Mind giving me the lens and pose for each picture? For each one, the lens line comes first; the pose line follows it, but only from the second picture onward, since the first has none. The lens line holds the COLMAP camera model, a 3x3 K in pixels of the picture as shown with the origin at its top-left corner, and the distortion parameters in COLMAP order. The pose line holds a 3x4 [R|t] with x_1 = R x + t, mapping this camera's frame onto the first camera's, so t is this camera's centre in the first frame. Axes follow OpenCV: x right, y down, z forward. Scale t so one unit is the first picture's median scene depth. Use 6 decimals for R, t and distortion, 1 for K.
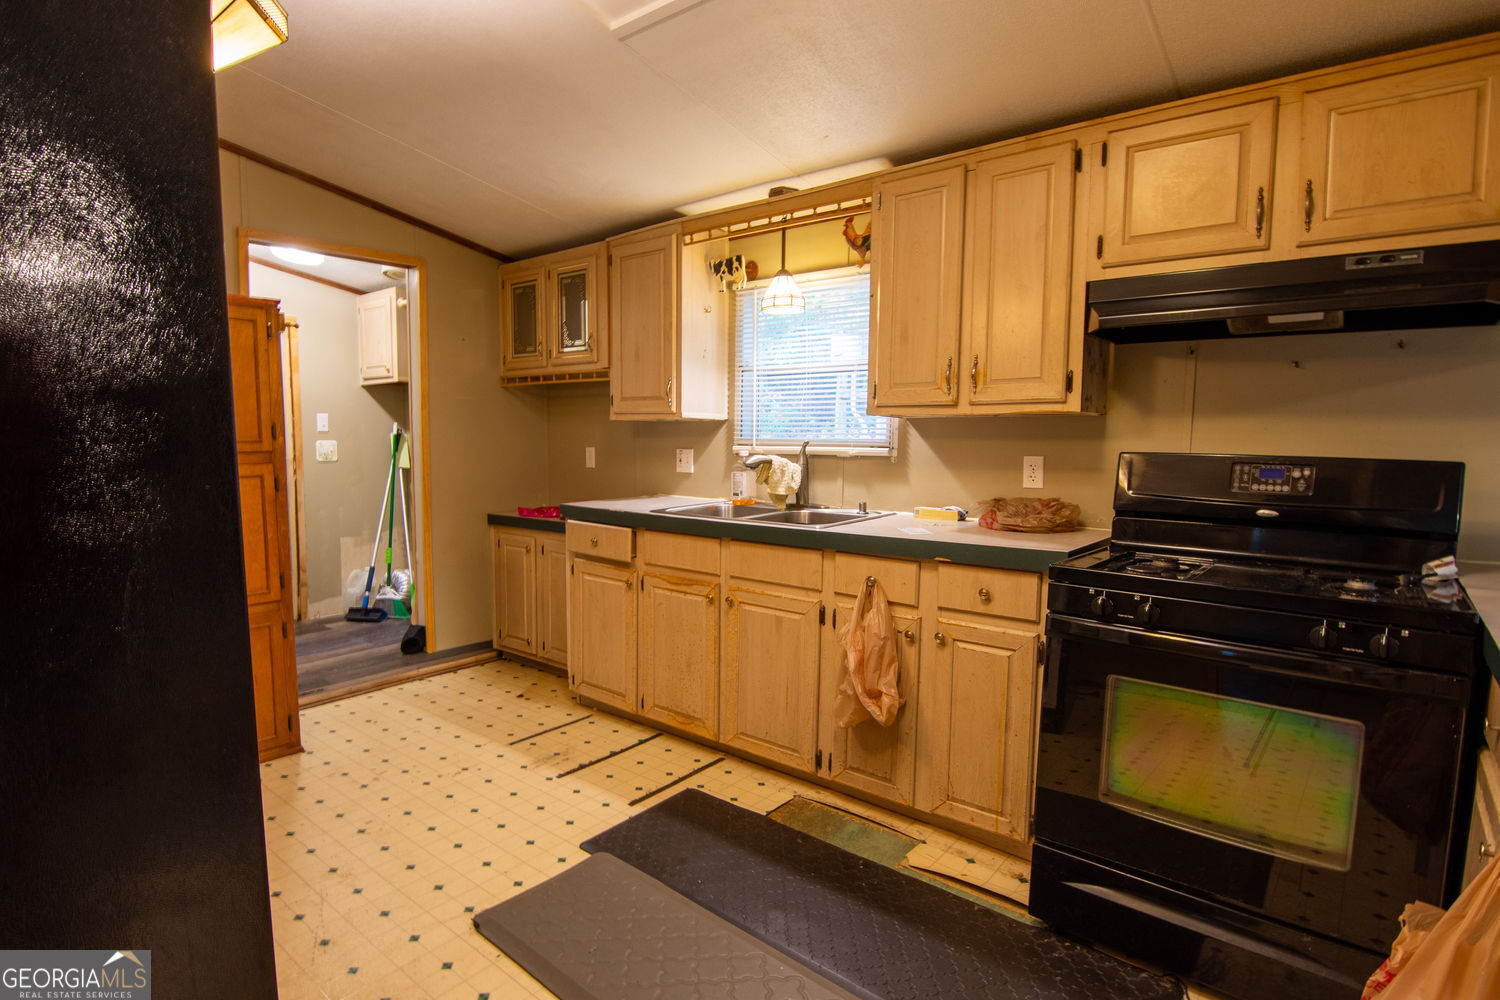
lens RADIAL K [[752.1, 0, 717.4], [0, 752.1, 505.7], [0, 0, 1]] dist [-0.016132, -0.004343]
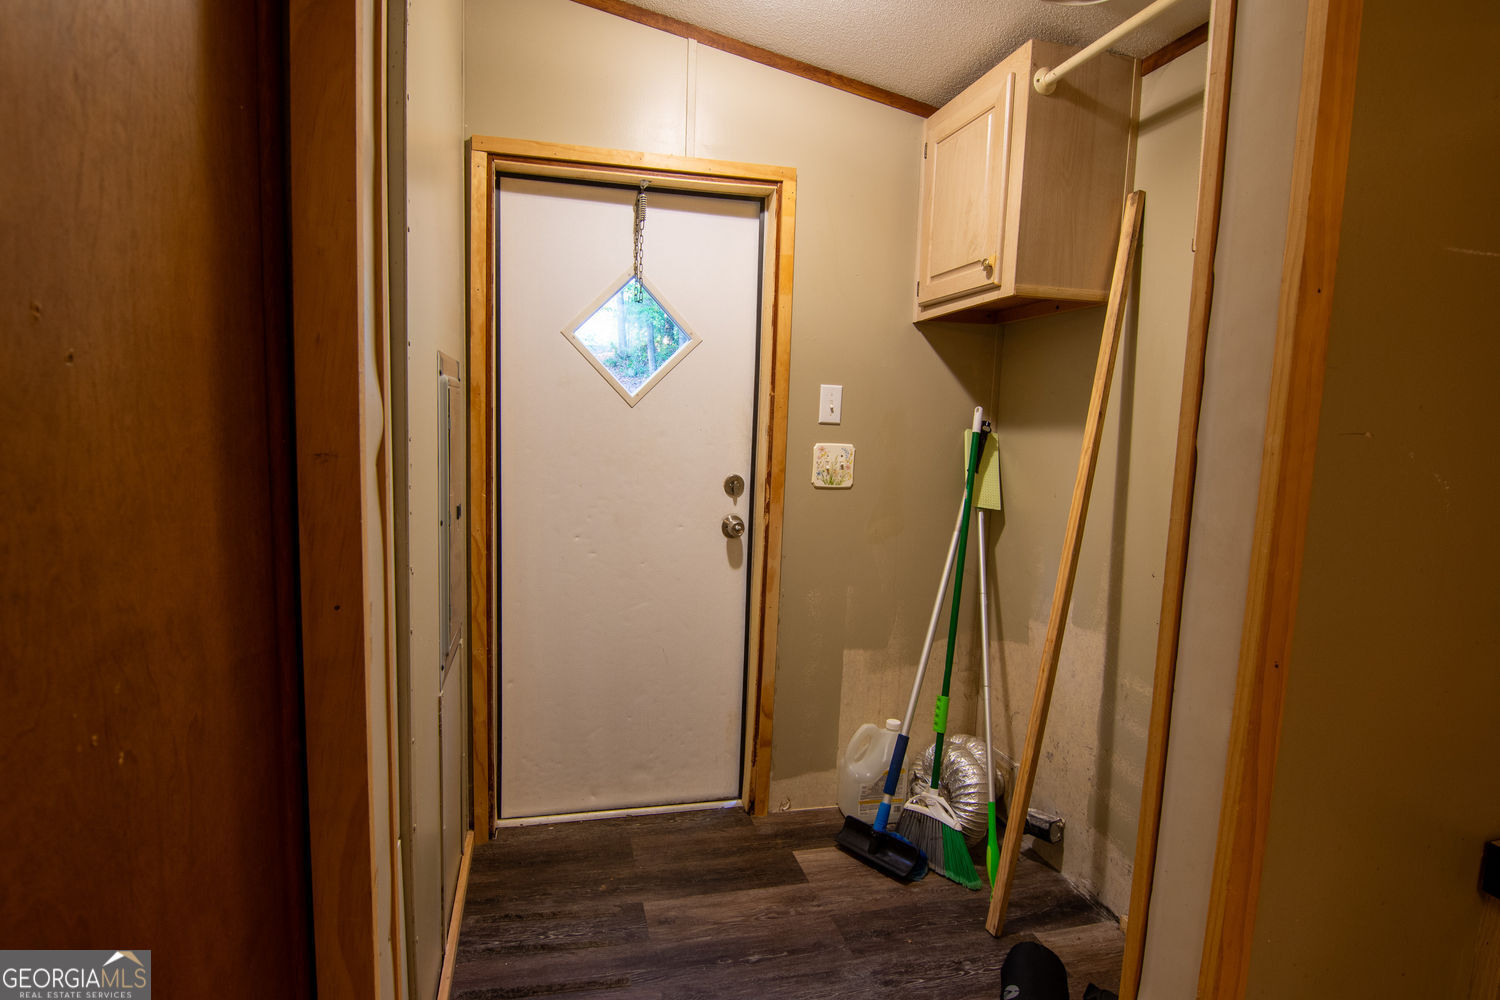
lens RADIAL K [[752.1, 0, 740.4], [0, 752.1, 501.5], [0, 0, 1]] dist [-0.016132, -0.004343]
pose [[0.811715, 0.085888, -0.577705, -0.294691], [-0.082098, 0.996087, 0.032736, -0.060345], [0.578255, 0.020856, 0.815589, 0.581424]]
